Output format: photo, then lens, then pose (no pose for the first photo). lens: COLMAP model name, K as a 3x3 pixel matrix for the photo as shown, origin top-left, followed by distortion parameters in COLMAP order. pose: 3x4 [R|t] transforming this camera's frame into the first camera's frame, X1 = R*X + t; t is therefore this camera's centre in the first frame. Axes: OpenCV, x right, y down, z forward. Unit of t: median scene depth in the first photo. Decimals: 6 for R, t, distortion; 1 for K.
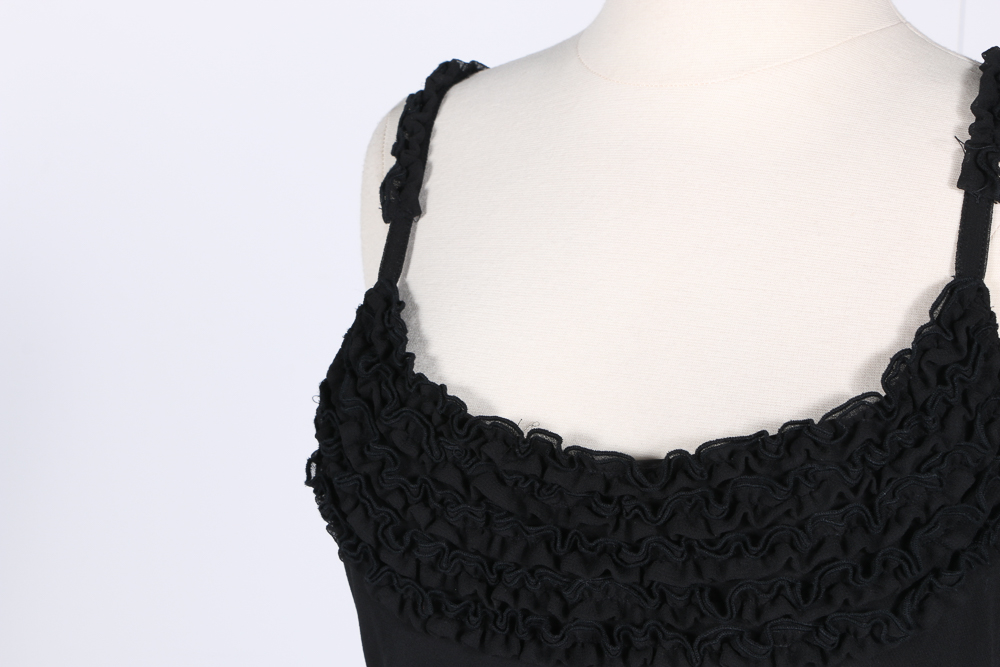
lens RADIAL K [[2307.3, 0, 502.0], [0, 2307.3, 344.4], [0, 0, 1]] dist [0.303371, 0.000000]
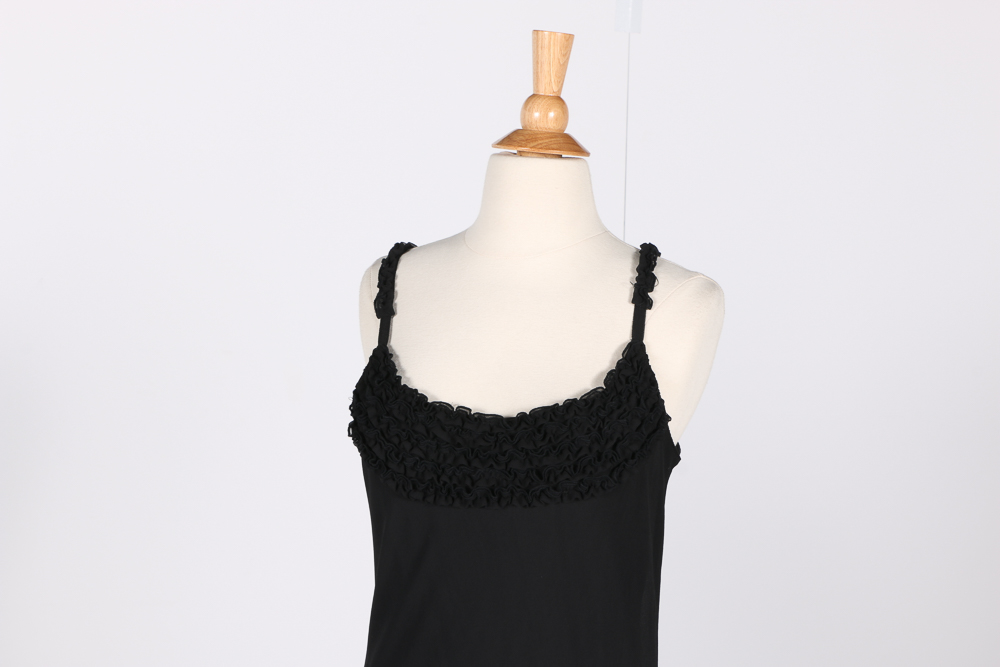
lens RADIAL K [[1977.0, 0, 522.6], [0, 1977.0, 319.8], [0, 0, 1]] dist [0.347680, 0.000000]
pose [[0.990142, -0.008470, 0.139809, -0.200738], [0.014897, 0.998876, -0.044993, 0.040088], [-0.139271, 0.046633, 0.989156, -0.995511]]
